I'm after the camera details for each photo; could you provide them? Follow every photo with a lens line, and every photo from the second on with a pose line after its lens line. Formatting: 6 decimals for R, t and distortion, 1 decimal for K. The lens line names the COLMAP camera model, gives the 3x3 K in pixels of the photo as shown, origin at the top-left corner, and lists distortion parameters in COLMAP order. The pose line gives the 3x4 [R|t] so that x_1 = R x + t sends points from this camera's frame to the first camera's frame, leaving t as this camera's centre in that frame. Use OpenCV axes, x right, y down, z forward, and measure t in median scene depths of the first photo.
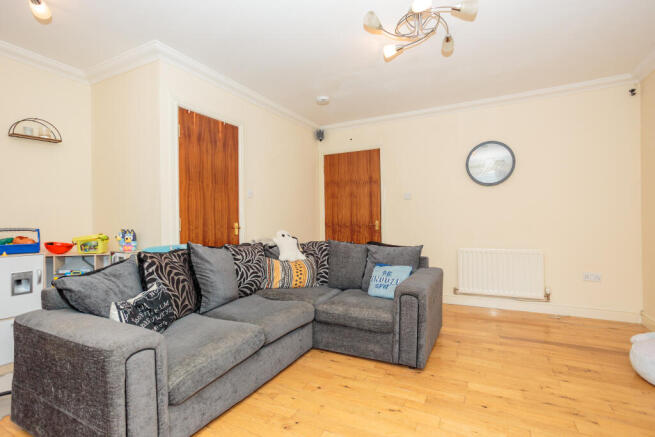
lens RADIAL K [[316.3, 0, 323.4], [0, 316.3, 217.8], [0, 0, 1]] dist [-0.001997, 0.002207]
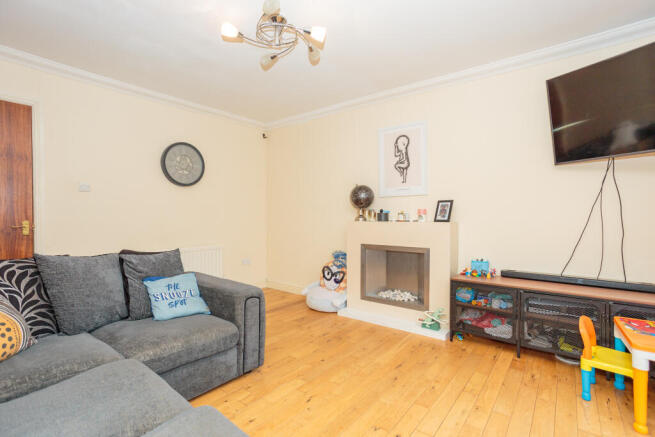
lens RADIAL K [[316.3, 0, 325.1], [0, 316.3, 217.2], [0, 0, 1]] dist [-0.001997, 0.002207]
pose [[0.185544, 0.012351, 0.982558, -0.466619], [-0.012602, 0.999869, -0.010189, 0.001786], [-0.982555, -0.010491, 0.185676, 0.426358]]
